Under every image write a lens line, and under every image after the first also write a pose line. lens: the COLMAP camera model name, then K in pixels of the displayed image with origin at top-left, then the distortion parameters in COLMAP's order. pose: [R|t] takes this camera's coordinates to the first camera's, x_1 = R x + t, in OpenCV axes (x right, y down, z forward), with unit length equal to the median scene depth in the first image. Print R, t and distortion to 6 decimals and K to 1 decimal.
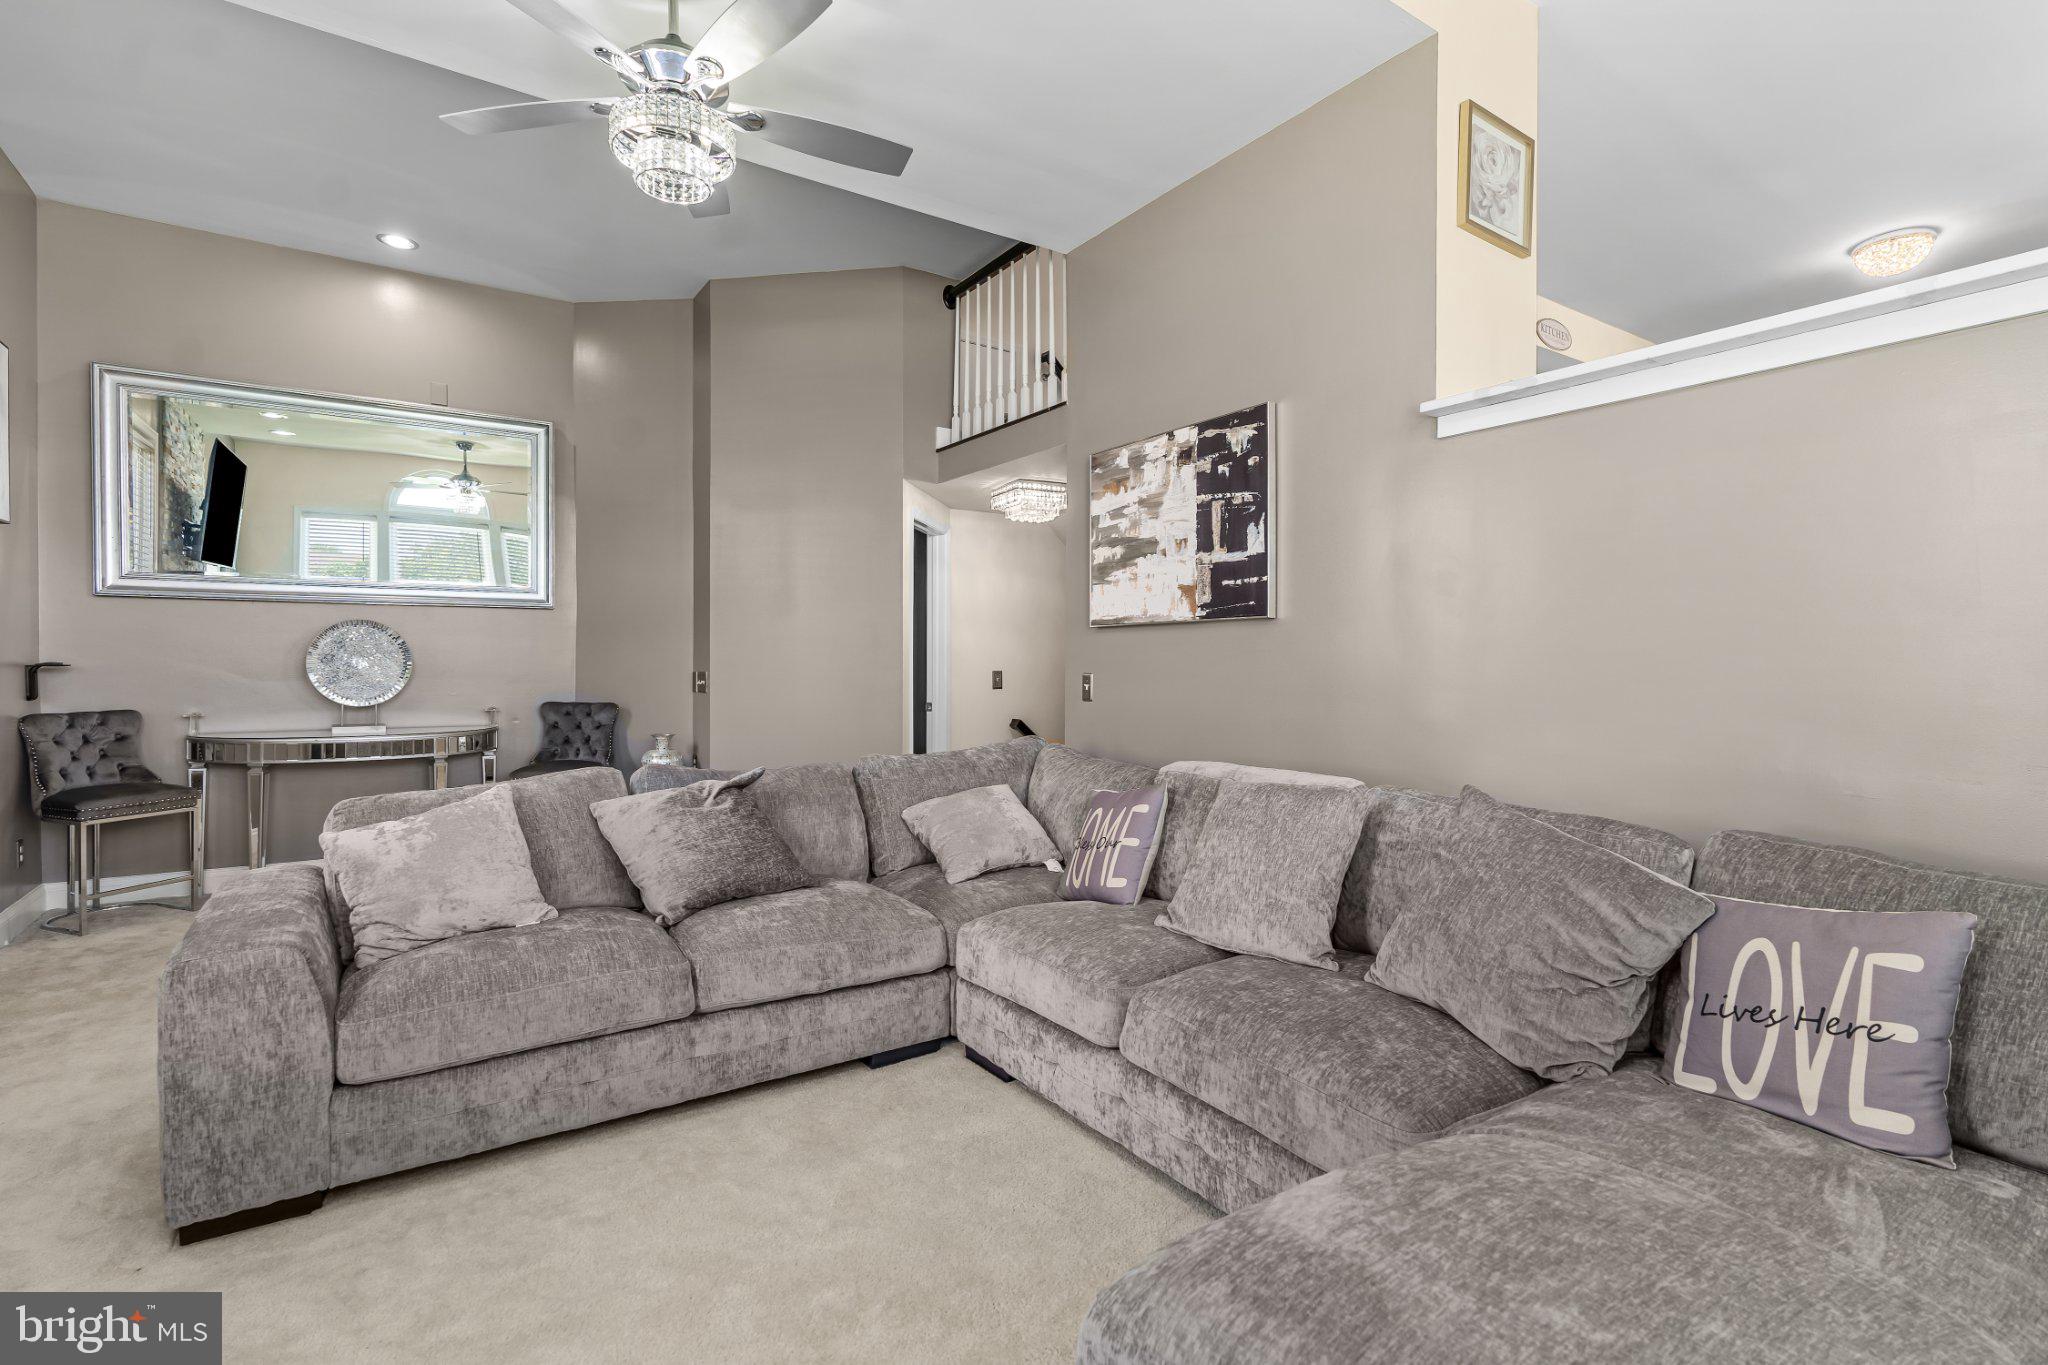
lens RADIAL K [[951.9, 0, 1025.3], [0, 951.9, 675.1], [0, 0, 1]] dist [0.000287, 0.000281]
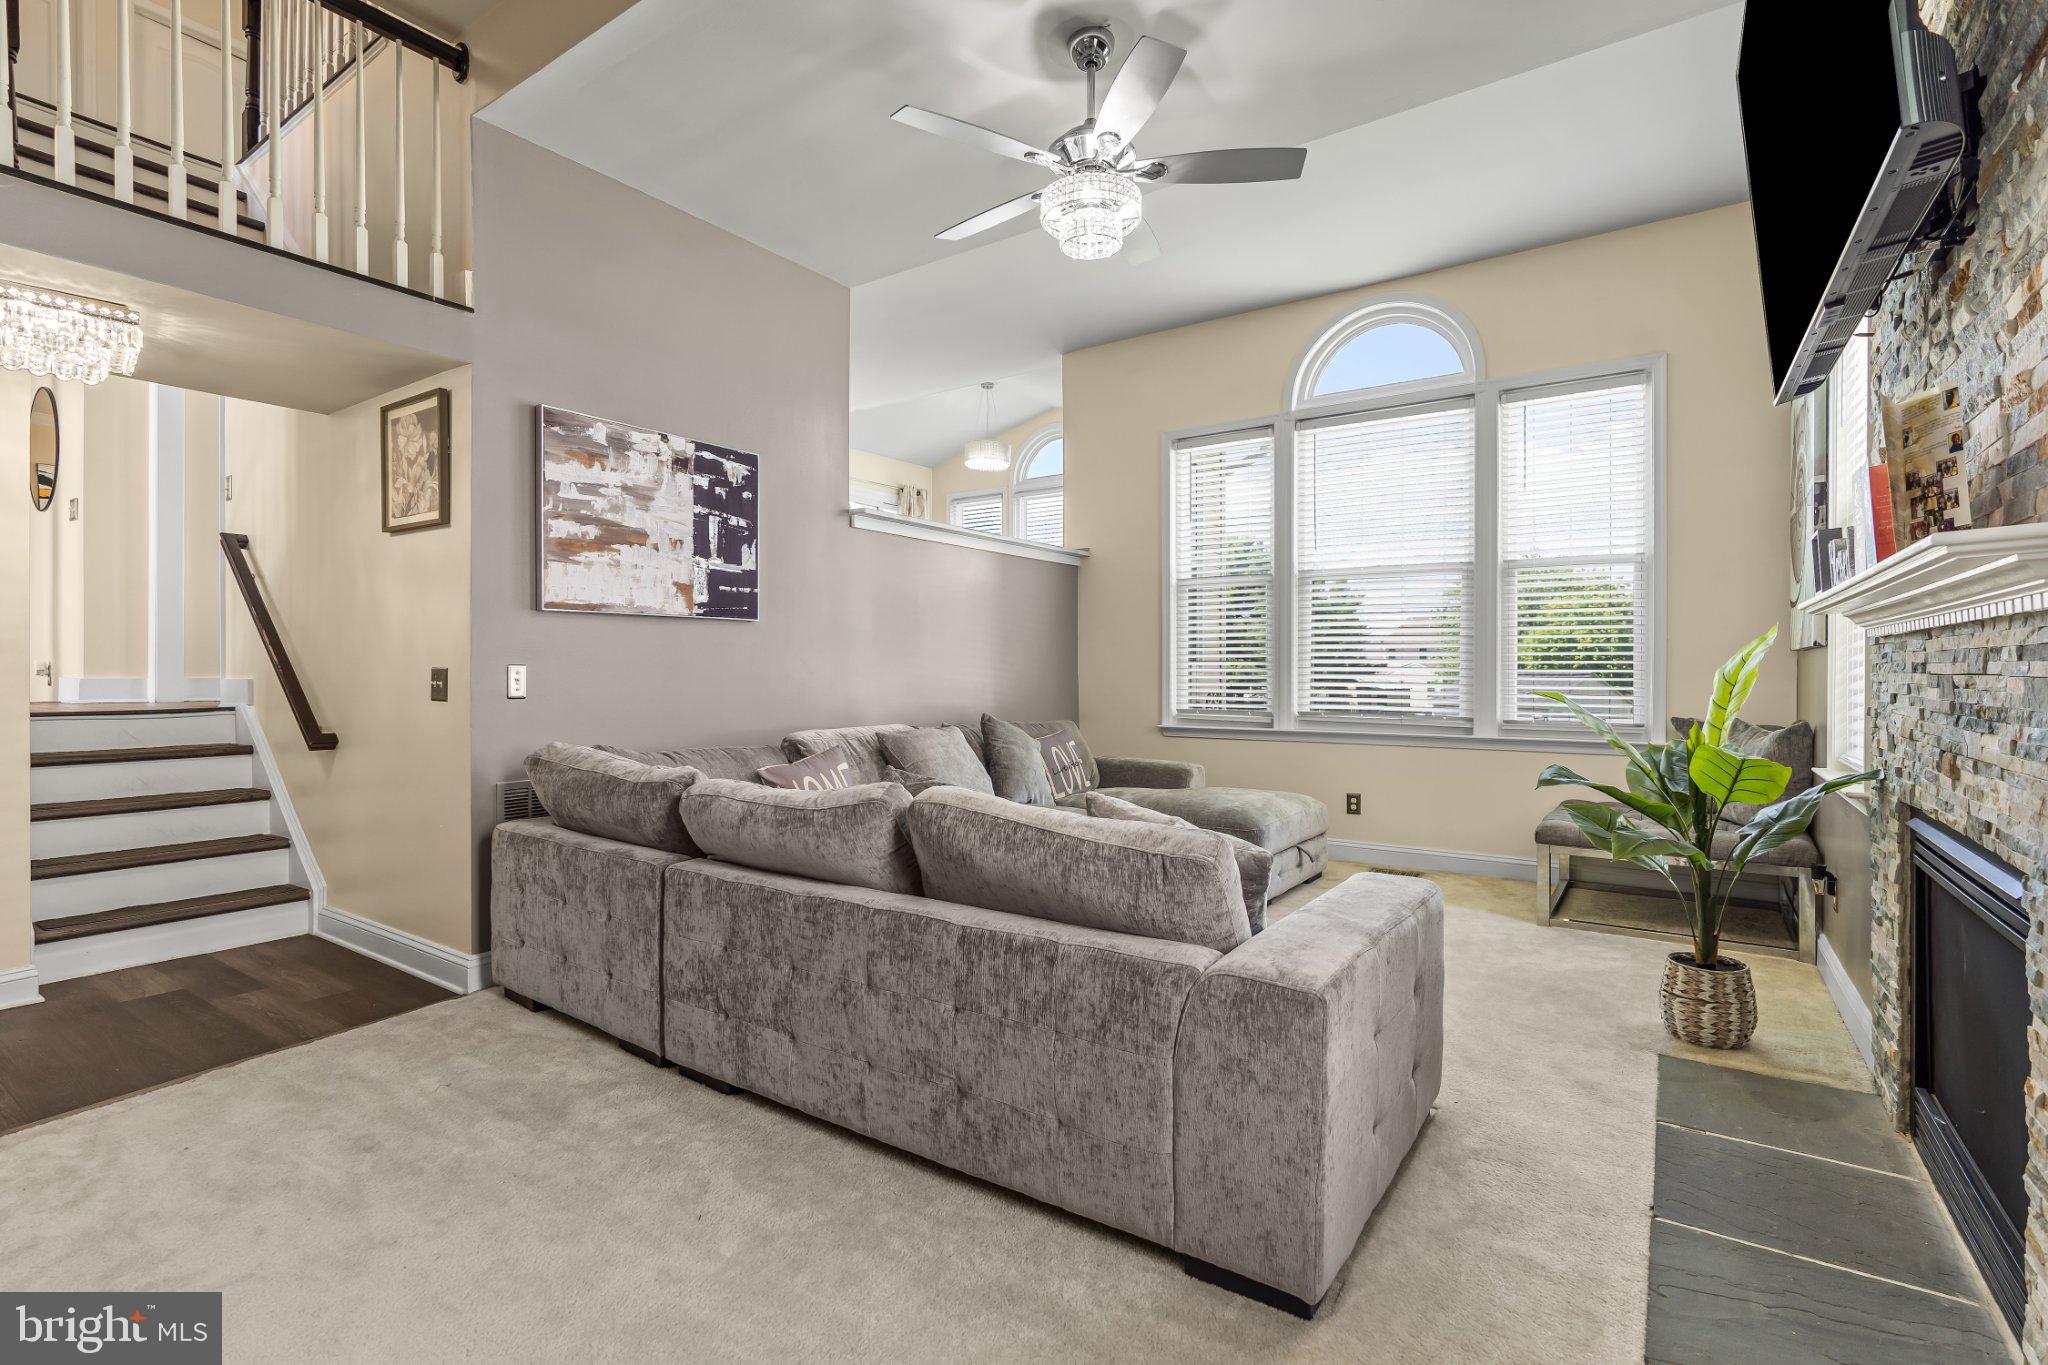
lens RADIAL K [[951.9, 0, 1023.4], [0, 951.9, 676.4], [0, 0, 1]] dist [0.000287, 0.000281]
pose [[-0.357320, -0.010522, 0.933923, -1.002023], [0.005228, 0.999898, 0.013265, -0.000431], [-0.933968, 0.009623, -0.357228, 1.040305]]
